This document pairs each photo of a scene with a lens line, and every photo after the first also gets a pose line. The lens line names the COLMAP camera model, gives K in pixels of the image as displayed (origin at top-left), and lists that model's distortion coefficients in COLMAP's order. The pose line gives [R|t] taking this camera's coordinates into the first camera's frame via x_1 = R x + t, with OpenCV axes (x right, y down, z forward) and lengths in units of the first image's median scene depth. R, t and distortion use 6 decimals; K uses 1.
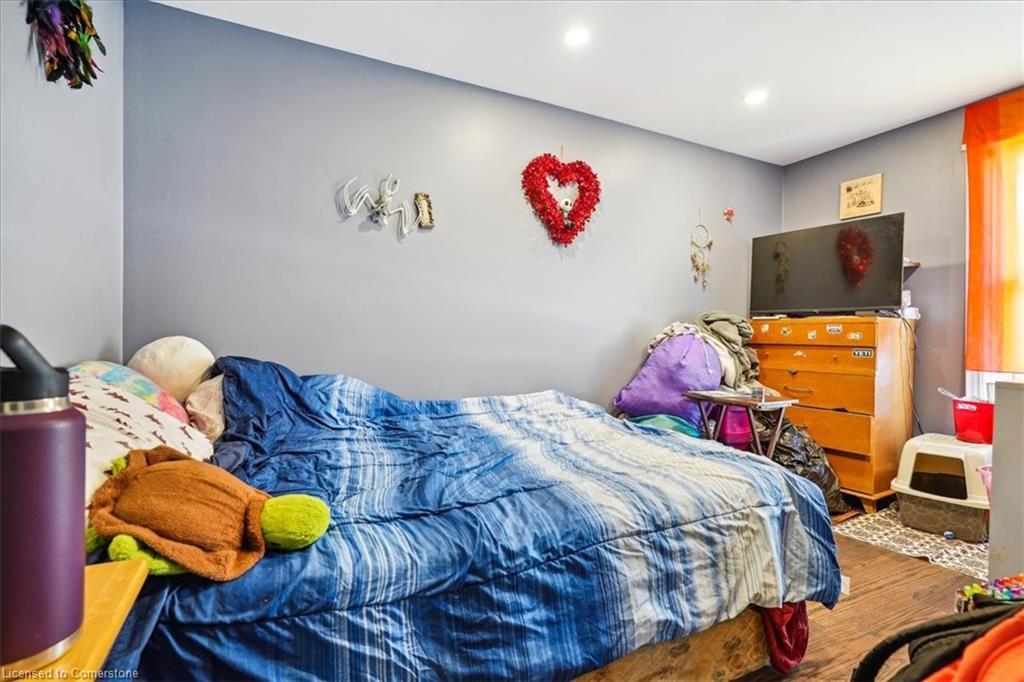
lens RADIAL K [[490.0, 0, 515.4], [0, 490.0, 337.2], [0, 0, 1]] dist [-0.013439, 0.008736]
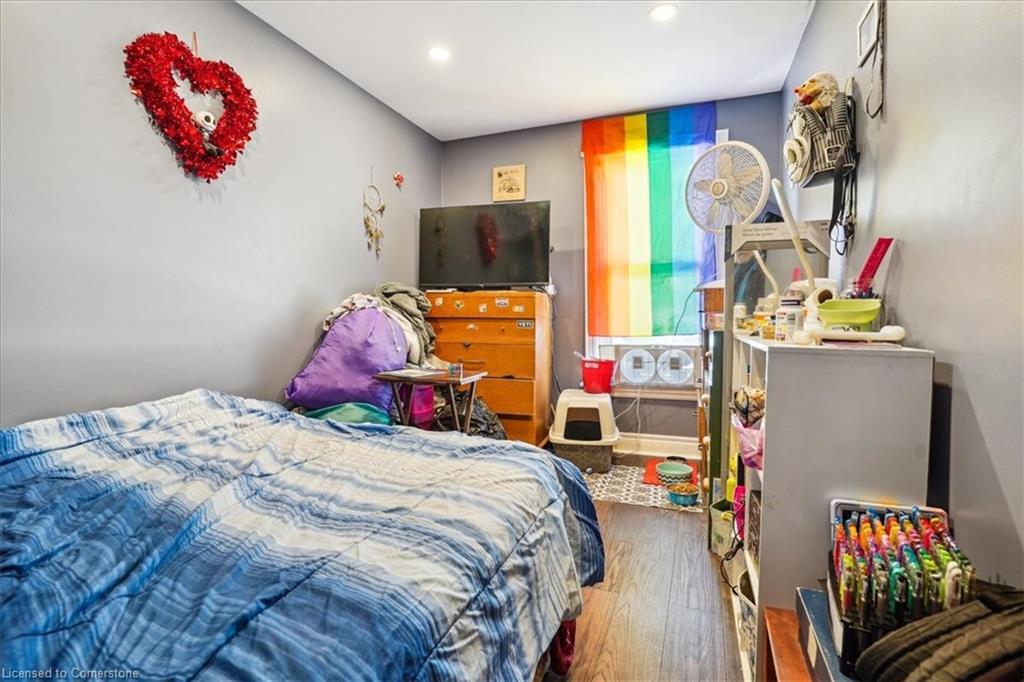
lens RADIAL K [[490.0, 0, 515.4], [0, 490.0, 337.2], [0, 0, 1]] dist [-0.013439, 0.008736]
pose [[0.739010, -0.042377, 0.672360, -0.050939], [0.008647, 0.998534, 0.053431, 0.002238], [-0.673639, -0.033673, 0.738293, 0.188495]]
